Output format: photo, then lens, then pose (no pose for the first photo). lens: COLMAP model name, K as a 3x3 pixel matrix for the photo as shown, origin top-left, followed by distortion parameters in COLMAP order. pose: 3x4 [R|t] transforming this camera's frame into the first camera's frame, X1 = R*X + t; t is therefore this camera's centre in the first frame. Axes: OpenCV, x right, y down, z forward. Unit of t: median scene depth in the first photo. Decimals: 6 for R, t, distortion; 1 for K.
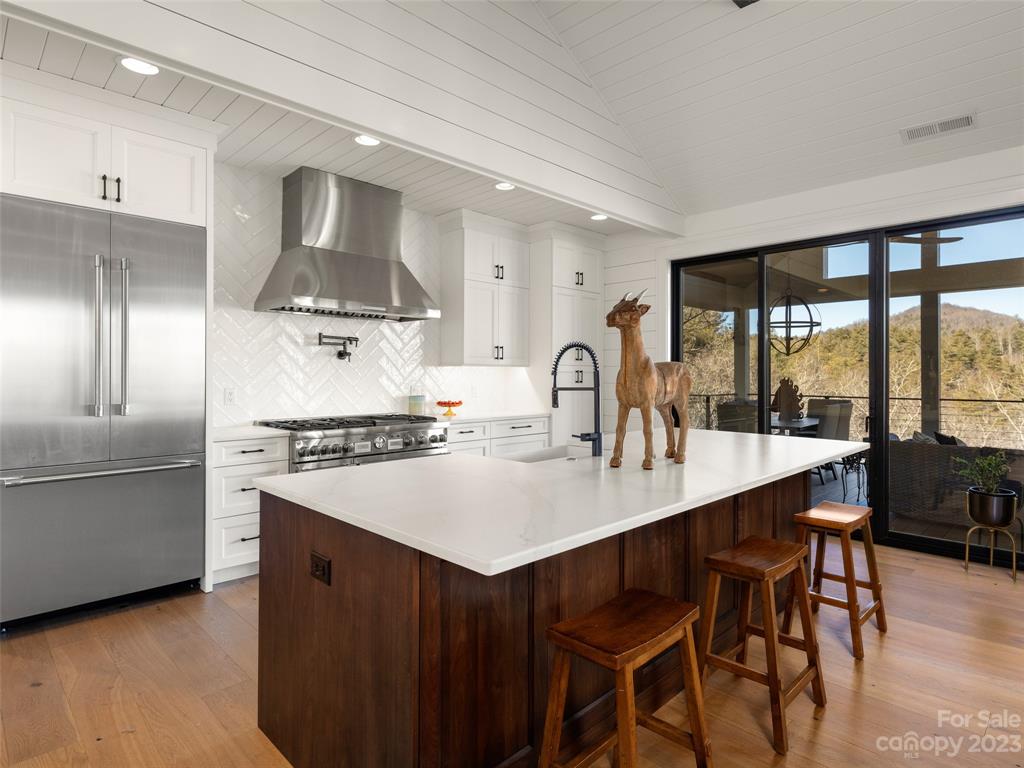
lens RADIAL K [[564.3, 0, 517.5], [0, 564.3, 374.6], [0, 0, 1]] dist [-0.000423, -0.000789]
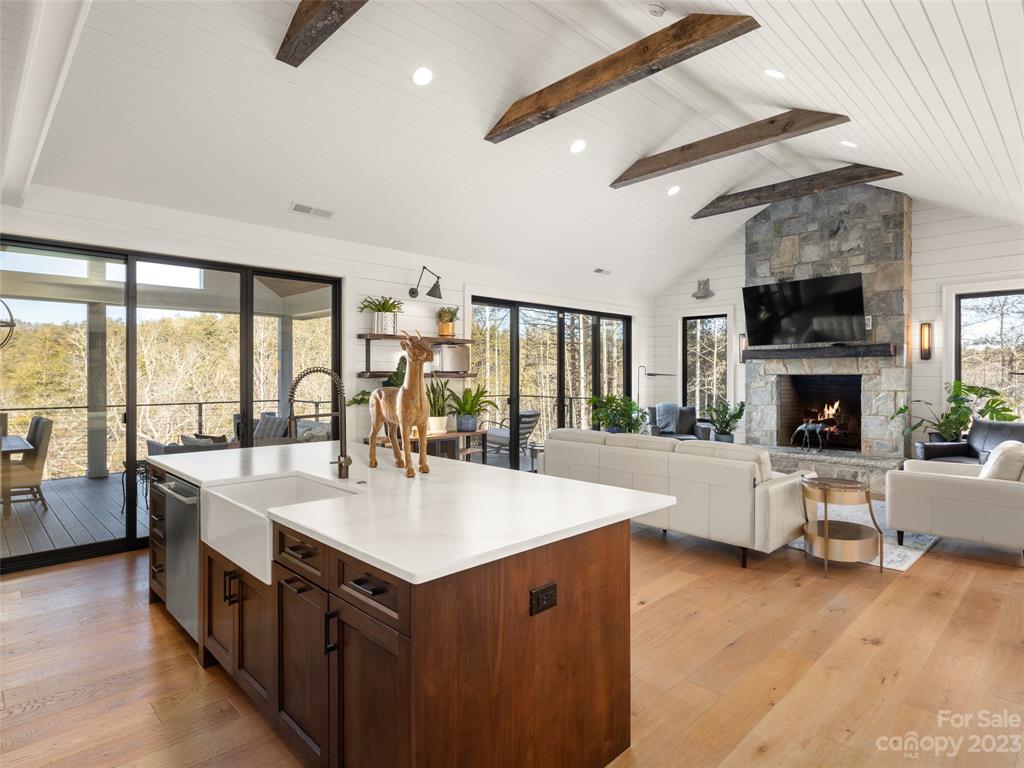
lens RADIAL K [[564.3, 0, 517.5], [0, 564.3, 374.6], [0, 0, 1]] dist [-0.000423, -0.000789]
pose [[0.008557, 0.001186, 0.999963, -0.628013], [-0.001012, 0.999999, -0.001177, -0.030131], [-0.999963, -0.001002, 0.008559, 0.466017]]
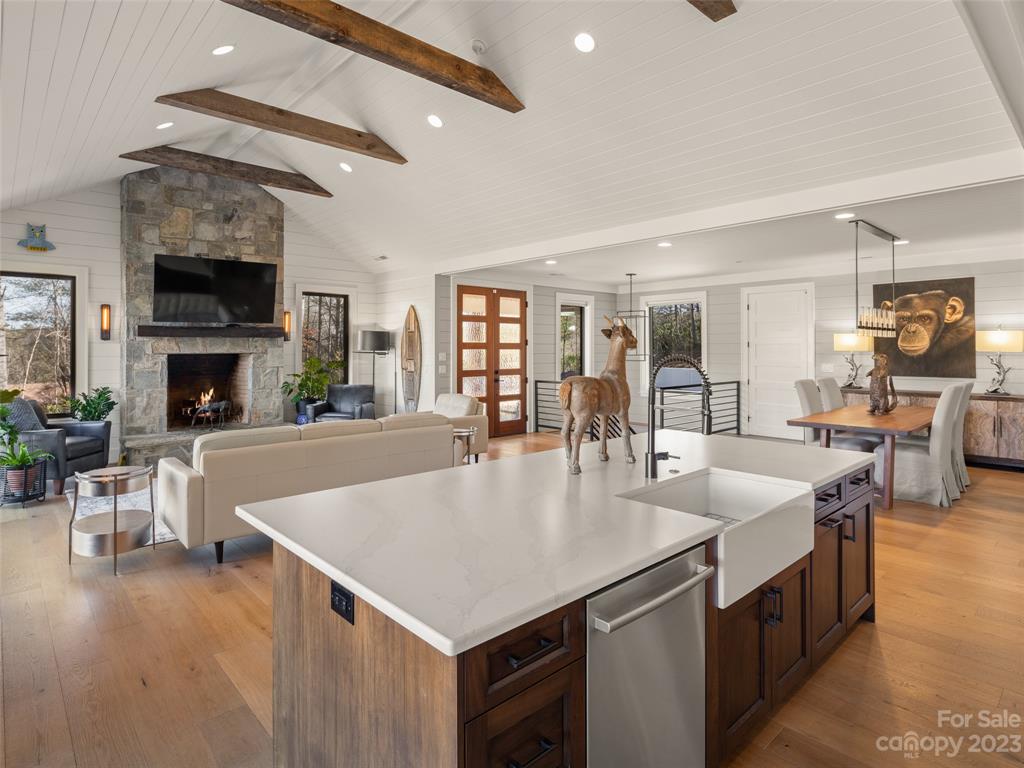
lens RADIAL K [[556.6, 0, 495.1], [0, 556.6, 345.1], [0, 0, 1]] dist [0.003749, -0.000946]
pose [[-0.998599, 0.000259, 0.052907, 0.256362], [-0.000066, 0.999981, -0.006130, -0.051587], [-0.052908, -0.006125, -0.998581, 1.350703]]
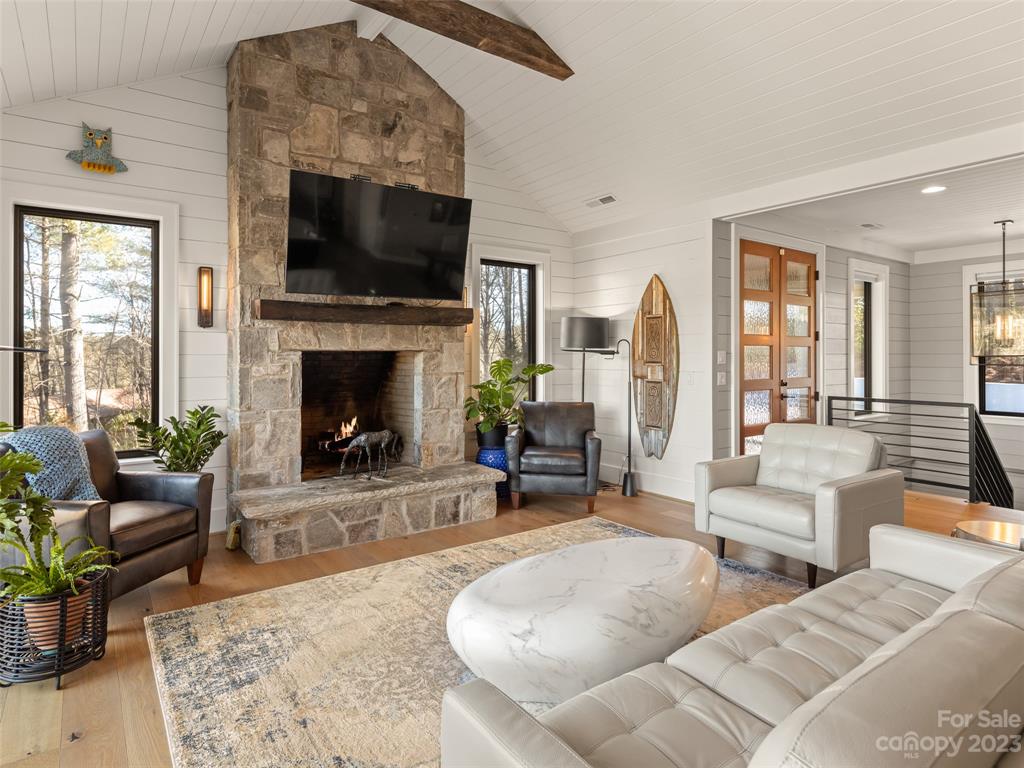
lens RADIAL K [[566.6, 0, 474.8], [0, 566.6, 352.5], [0, 0, 1]] dist [0.005321, 0.001041]
pose [[-0.983733, 0.000882, 0.179637, 0.917069], [0.000108, 0.999991, -0.004317, -0.024658], [-0.179639, -0.004227, -0.983724, 0.583240]]
